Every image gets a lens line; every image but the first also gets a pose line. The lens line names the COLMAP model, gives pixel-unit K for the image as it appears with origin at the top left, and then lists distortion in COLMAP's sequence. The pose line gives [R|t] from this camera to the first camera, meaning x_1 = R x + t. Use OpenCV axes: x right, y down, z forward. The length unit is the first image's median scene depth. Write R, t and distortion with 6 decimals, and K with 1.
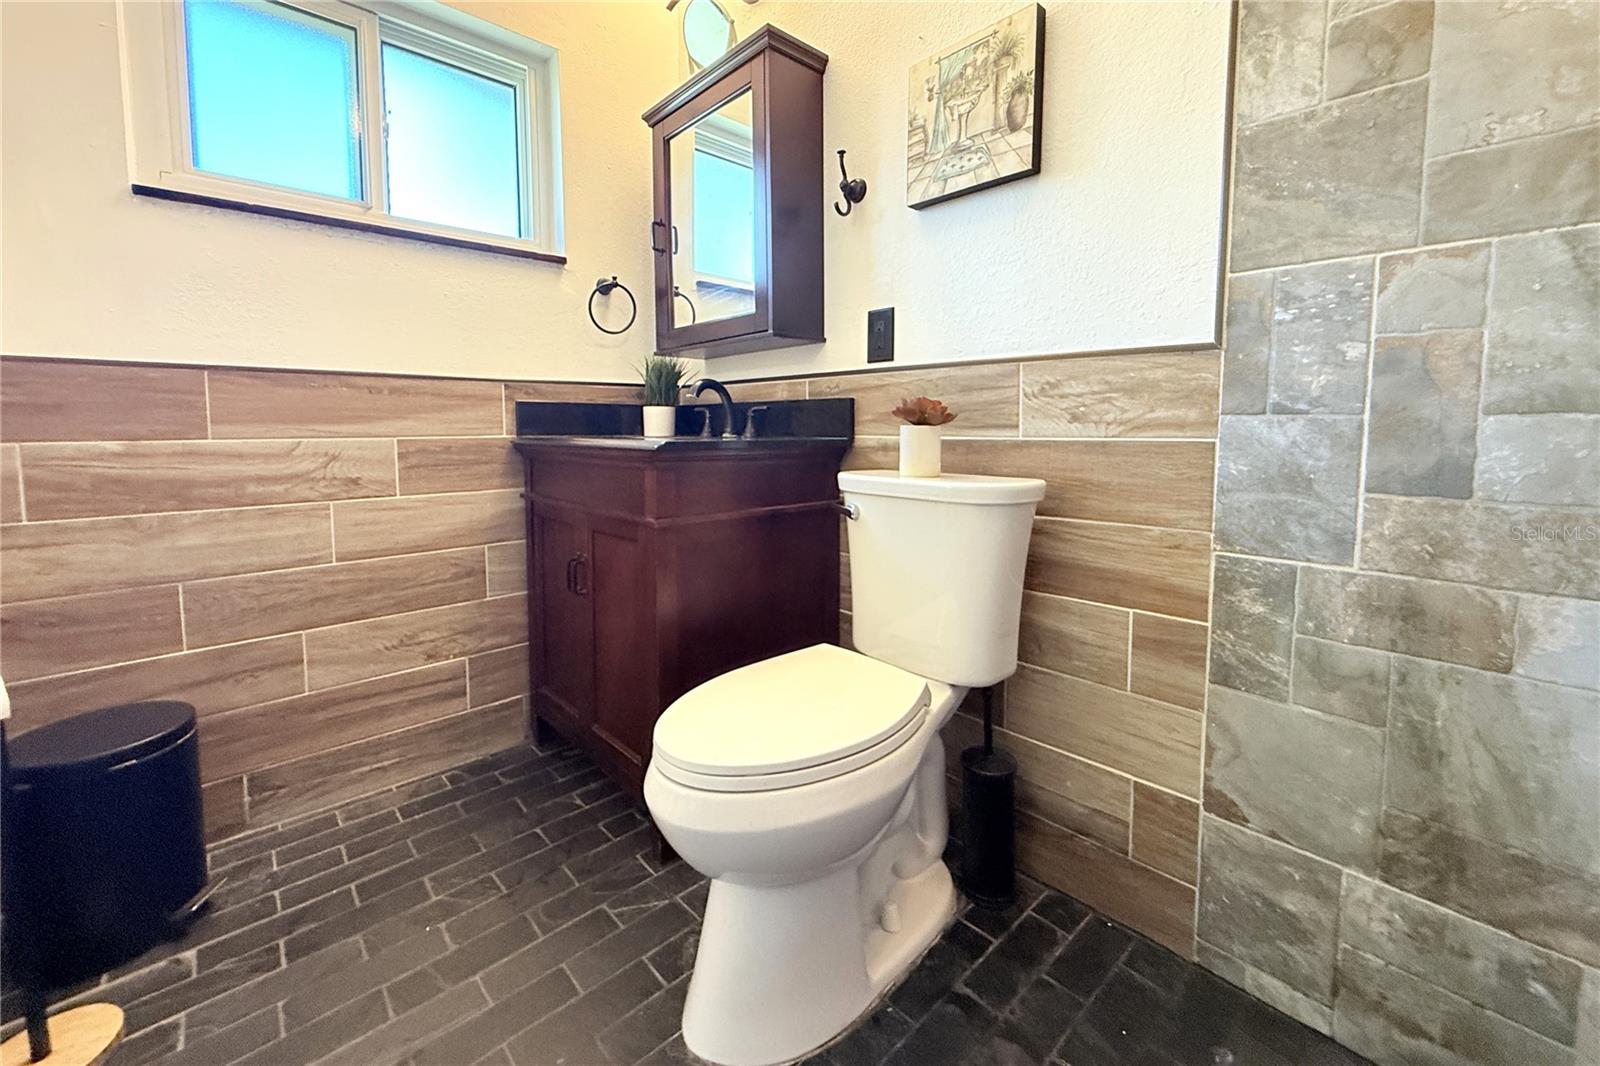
lens RADIAL K [[638.1, 0, 797.1], [0, 638.1, 469.1], [0, 0, 1]] dist [-0.000036, -0.000174]
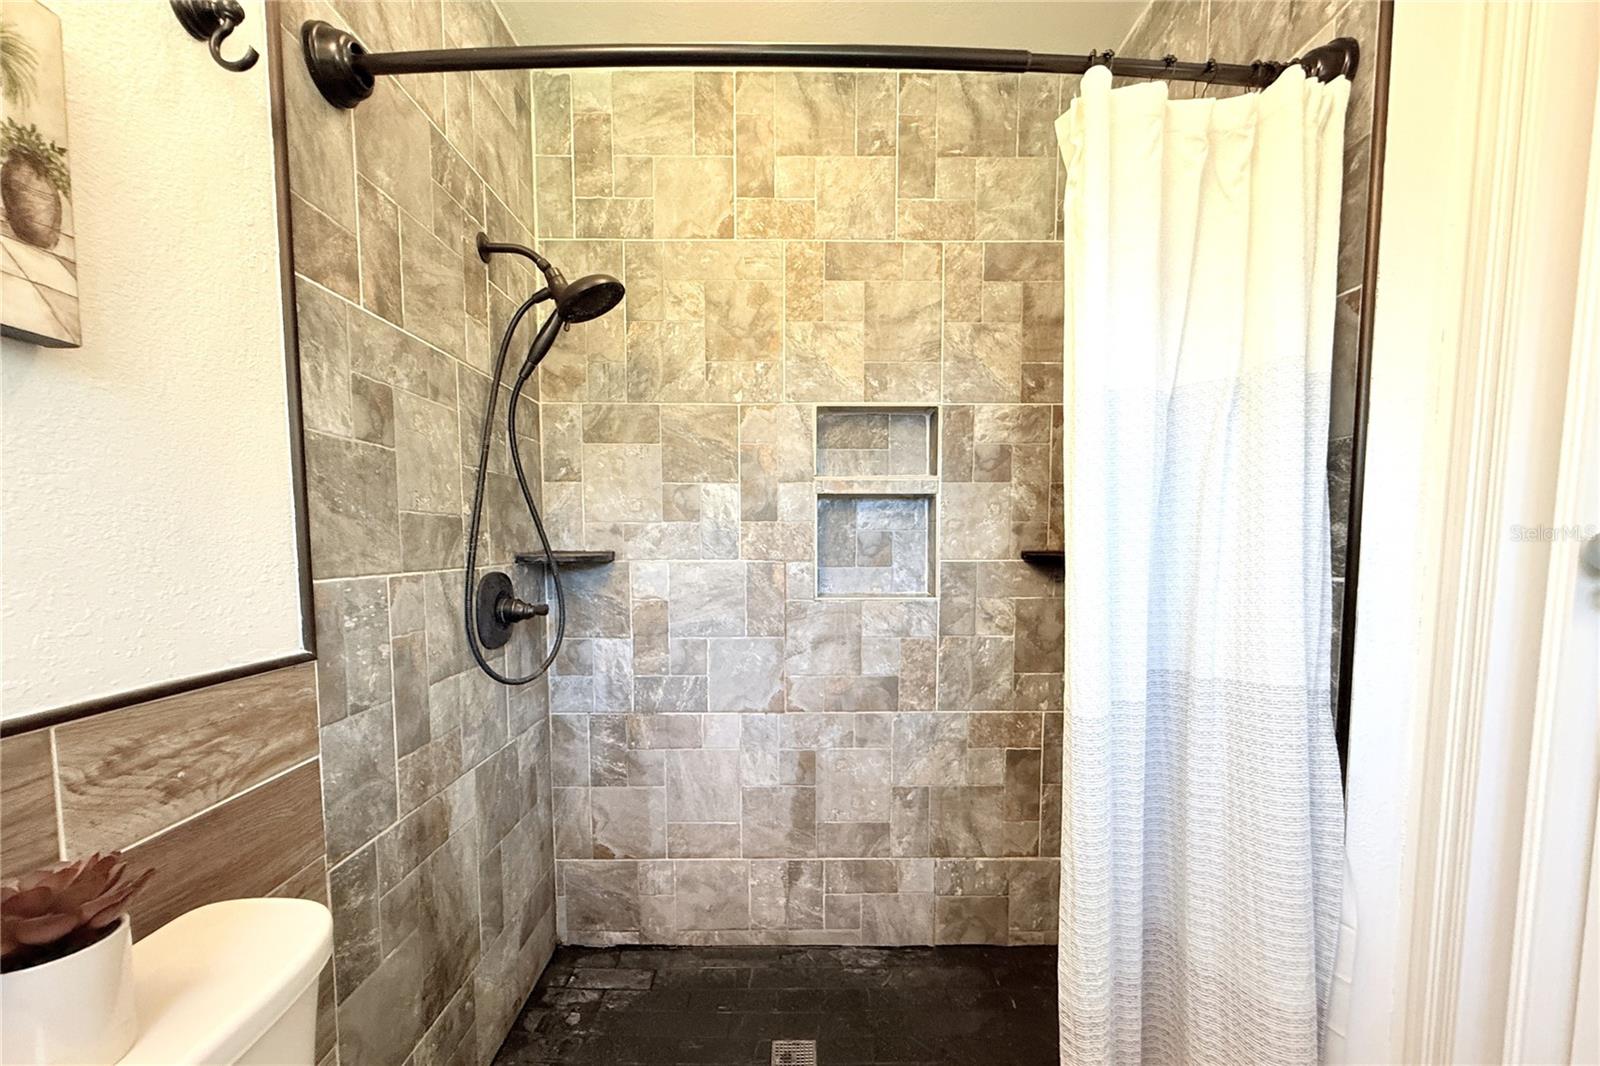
lens RADIAL K [[638.1, 0, 798.4], [0, 638.1, 585.4], [0, 0, 1]] dist [-0.000036, -0.000174]
pose [[-0.744999, -0.045699, 0.665498, -0.376899], [0.053130, 0.990416, 0.127488, -0.301797], [-0.664946, 0.130336, -0.735431, 0.965672]]
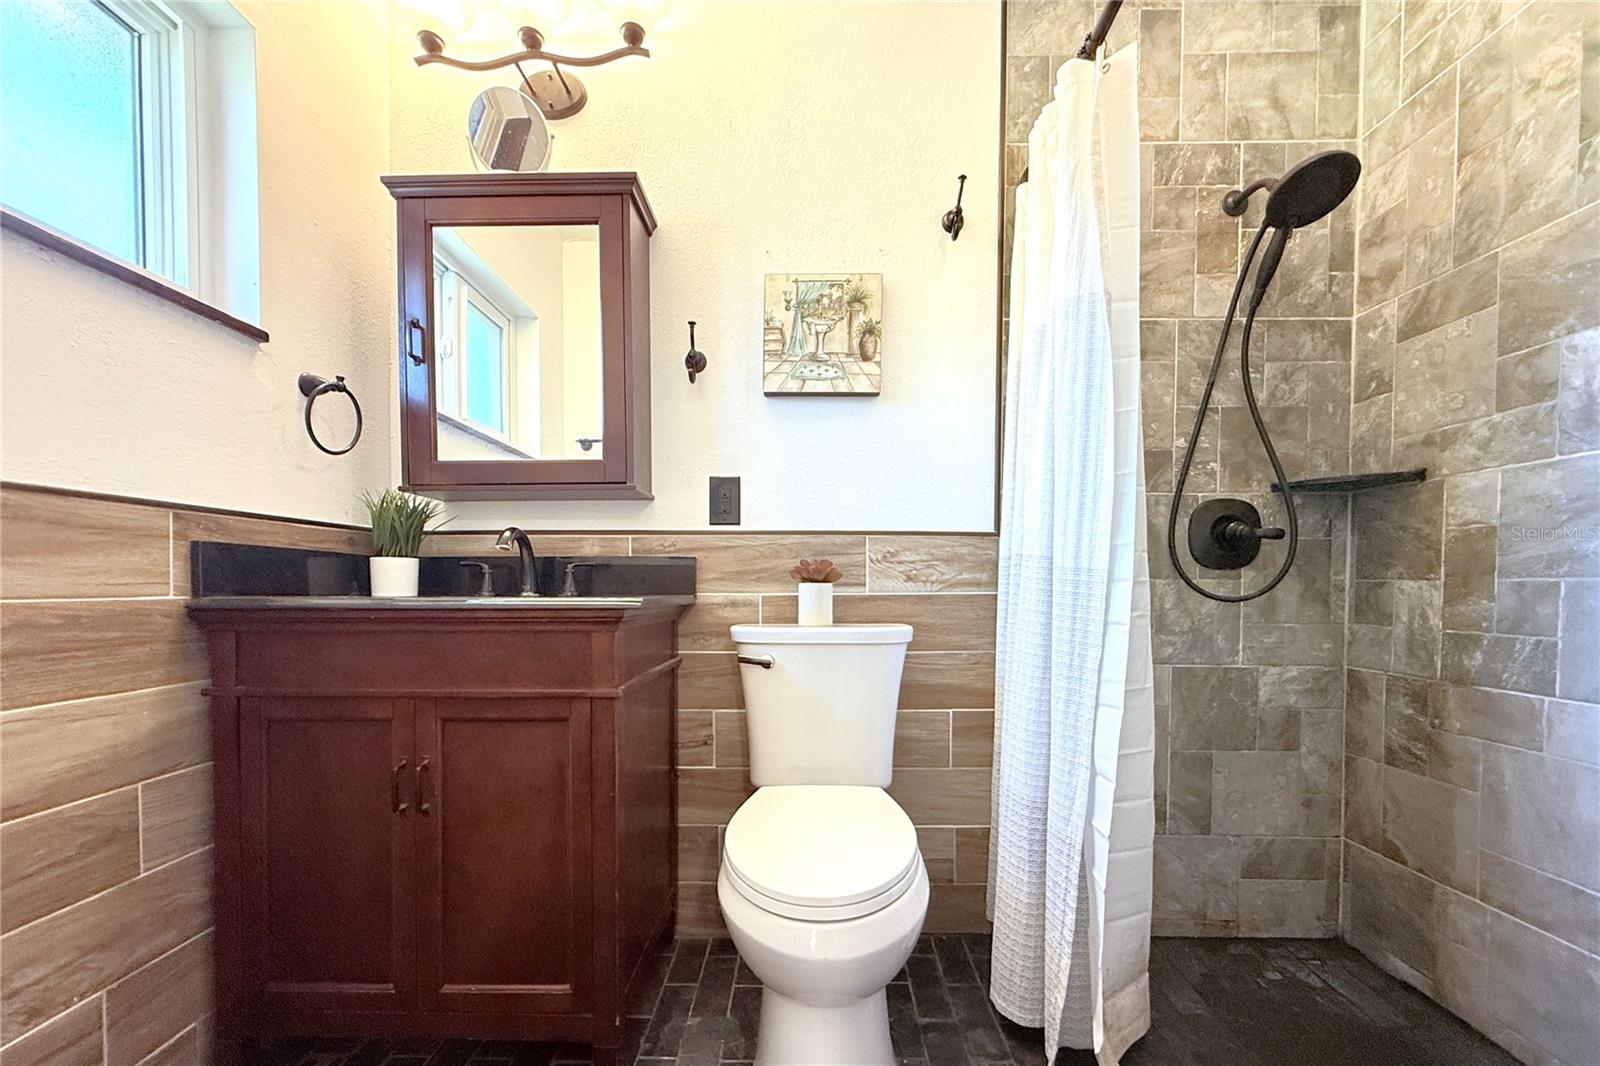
lens RADIAL K [[638.1, 0, 791.4], [0, 638.1, 603.1], [0, 0, 1]] dist [-0.000036, -0.000174]
pose [[0.689569, -0.014967, 0.724065, -0.701635], [0.047589, 0.998562, -0.024681, -0.004341], [-0.722655, 0.051477, 0.689290, 0.220118]]
